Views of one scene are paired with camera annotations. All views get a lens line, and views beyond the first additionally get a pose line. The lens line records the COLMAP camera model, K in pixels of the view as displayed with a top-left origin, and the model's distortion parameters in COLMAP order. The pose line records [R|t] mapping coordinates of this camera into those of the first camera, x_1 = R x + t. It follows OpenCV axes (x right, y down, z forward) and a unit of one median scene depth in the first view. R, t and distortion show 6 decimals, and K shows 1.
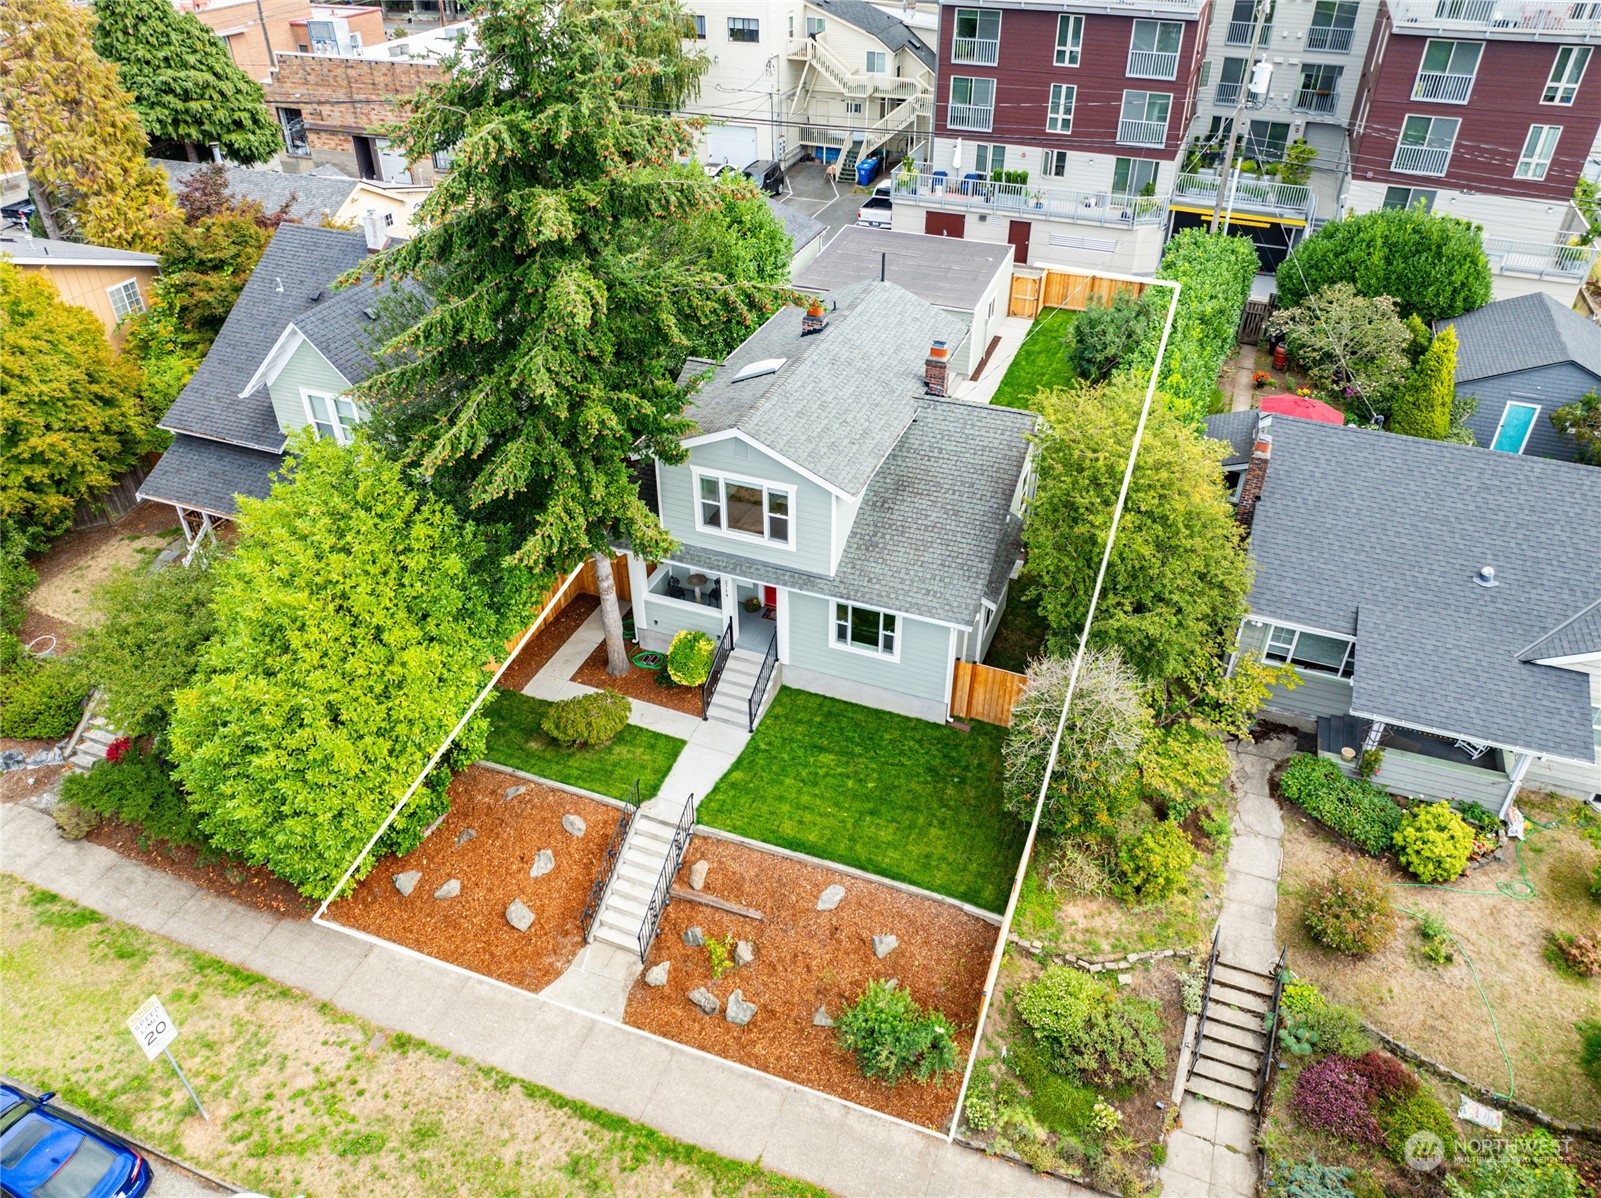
lens RADIAL K [[1125.2, 0, 807.5], [0, 1125.2, 603.3], [0, 0, 1]] dist [-0.030232, -0.001501]
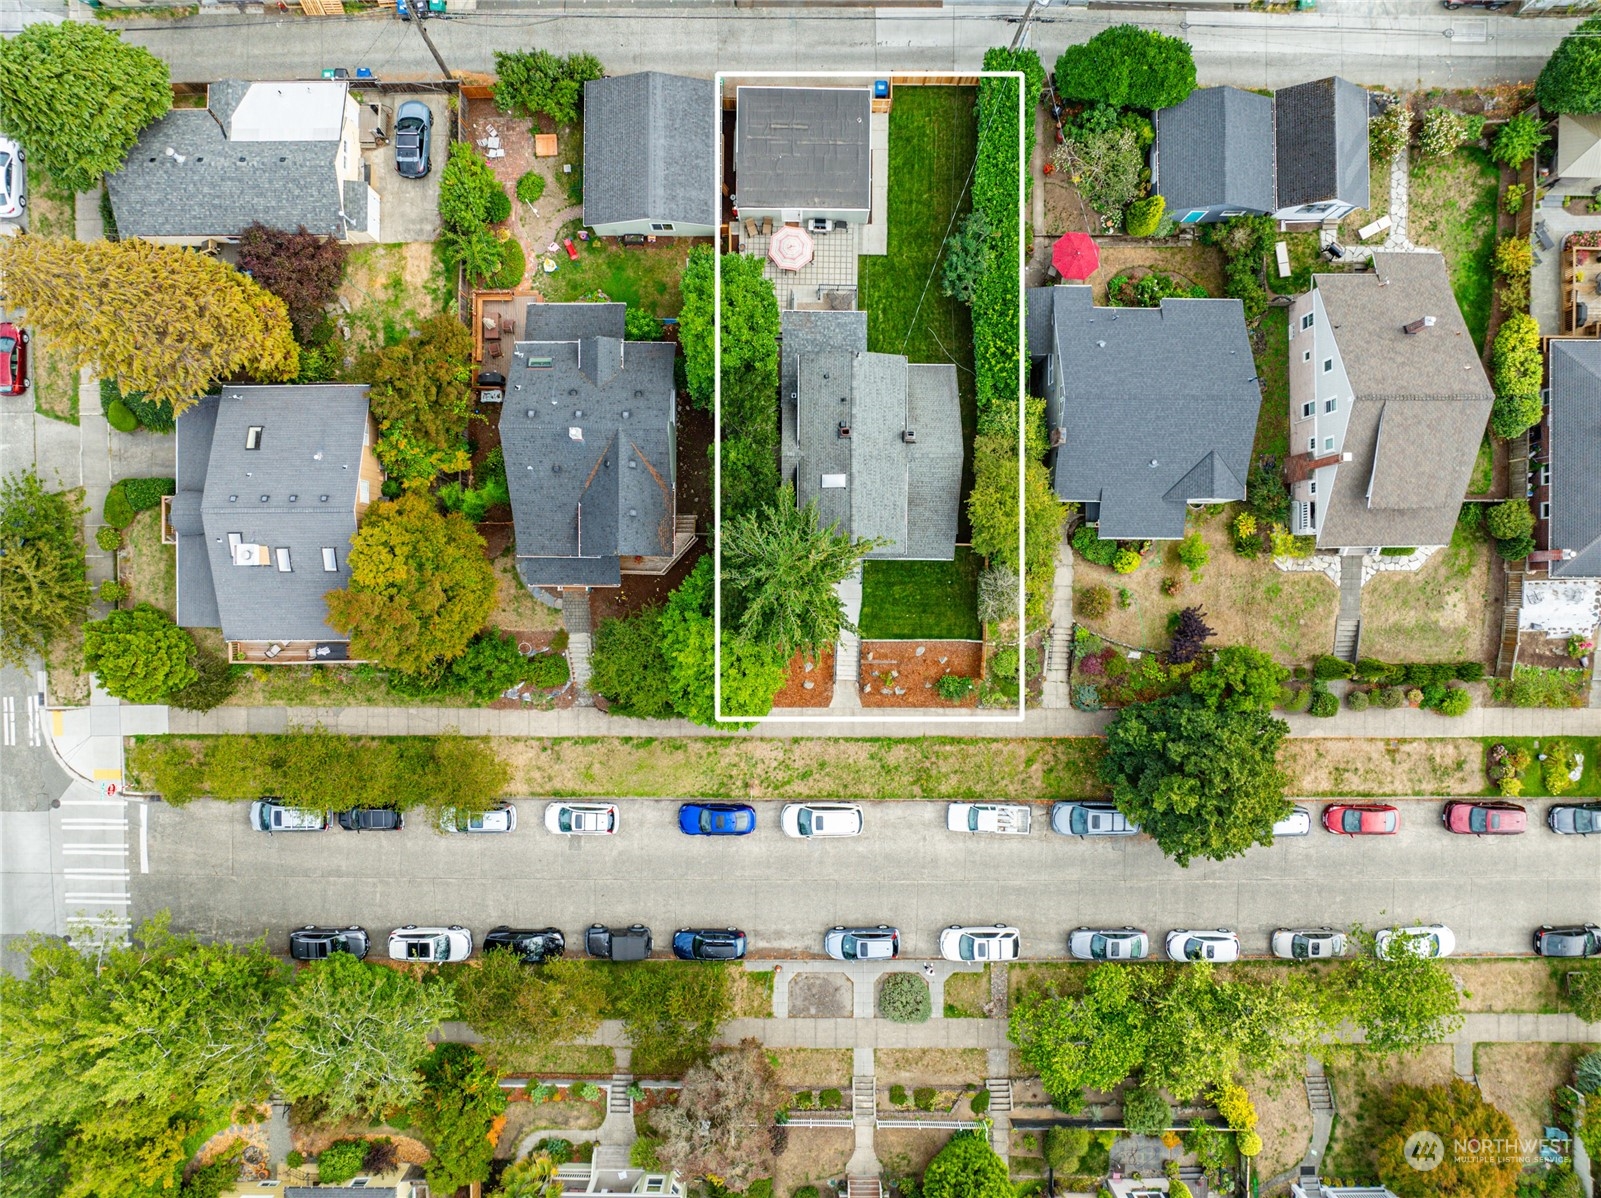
lens RADIAL K [[1125.2, 0, 797.4], [0, 1125.2, 599.2], [0, 0, 1]] dist [-0.030232, -0.001501]
pose [[0.935017, -0.354603, 0.000048, -0.207760], [0.202179, 0.533217, 0.821464, -2.049514], [-0.291319, -0.768073, 0.570260, -0.373122]]
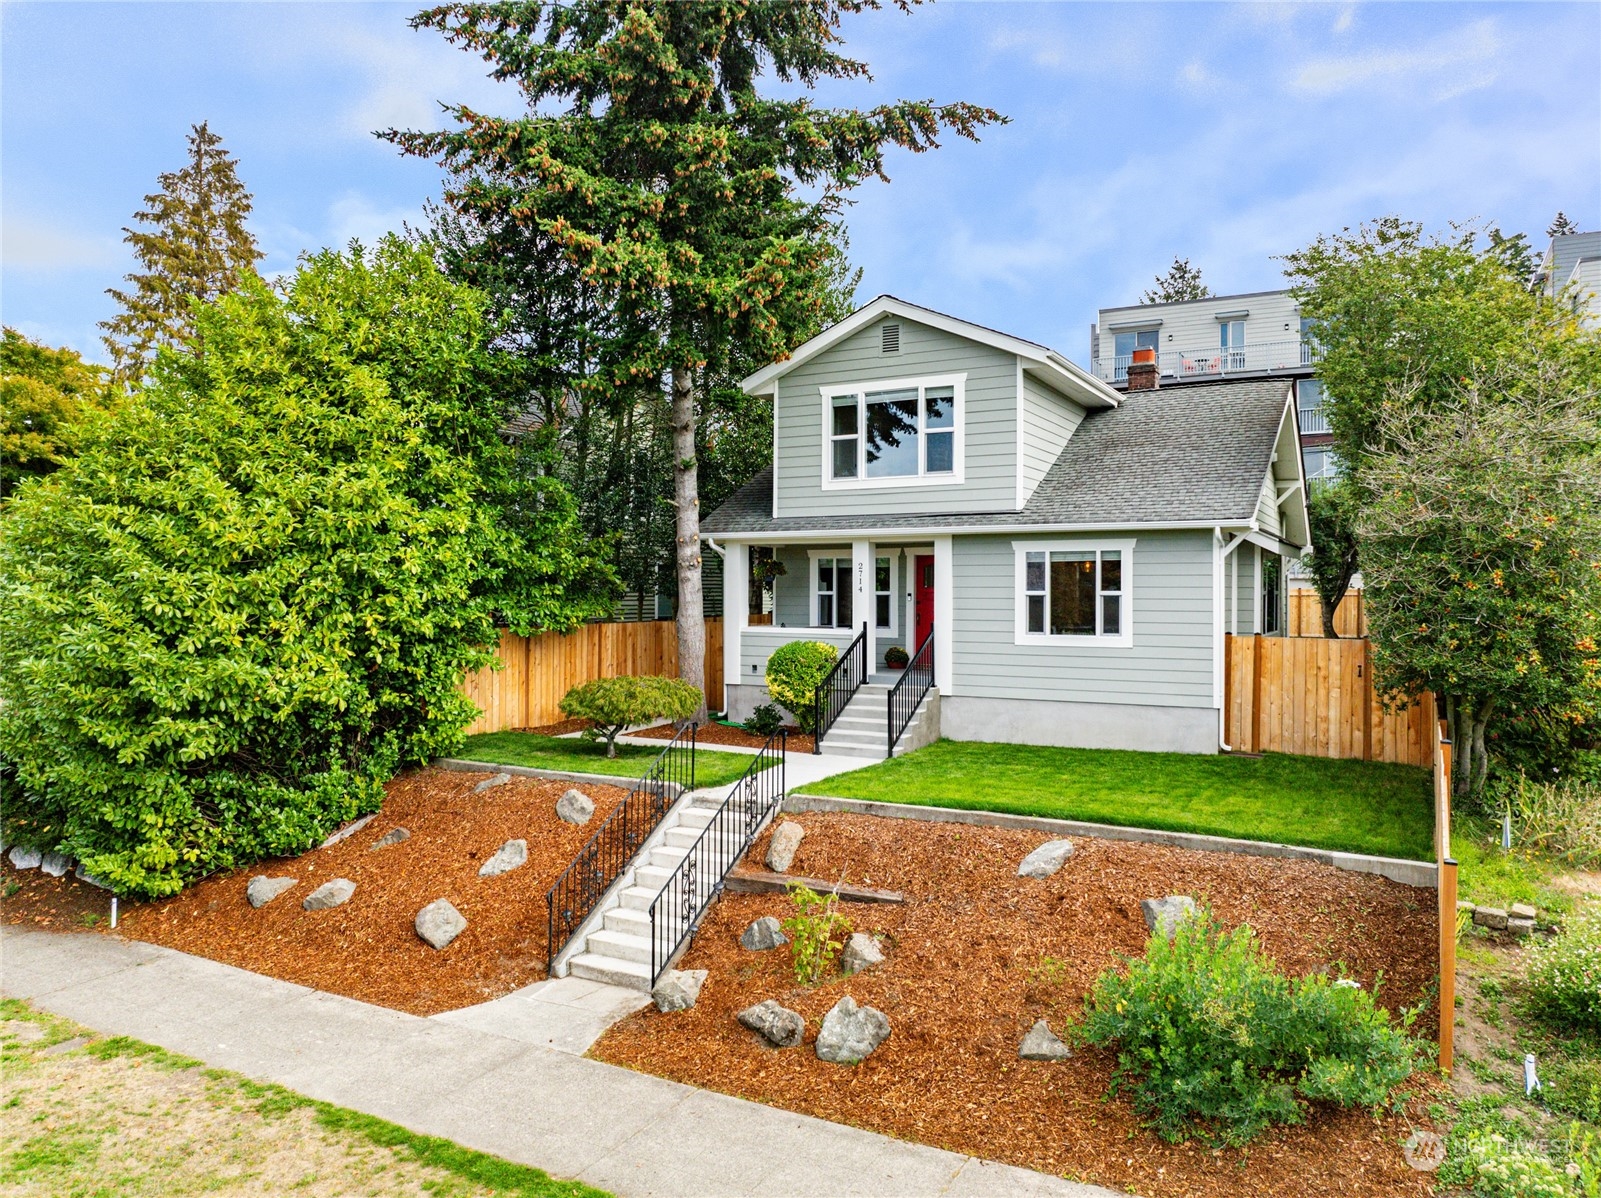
lens RADIAL K [[1125.2, 0, 798.9], [0, 1125.2, 597.3], [0, 0, 1]] dist [-0.030232, -0.001501]
pose [[0.991028, -0.000059, -0.133654, -0.019938], [-0.077649, 0.813666, -0.576123, 0.442296], [0.108784, 0.581332, 0.806362, 0.505142]]
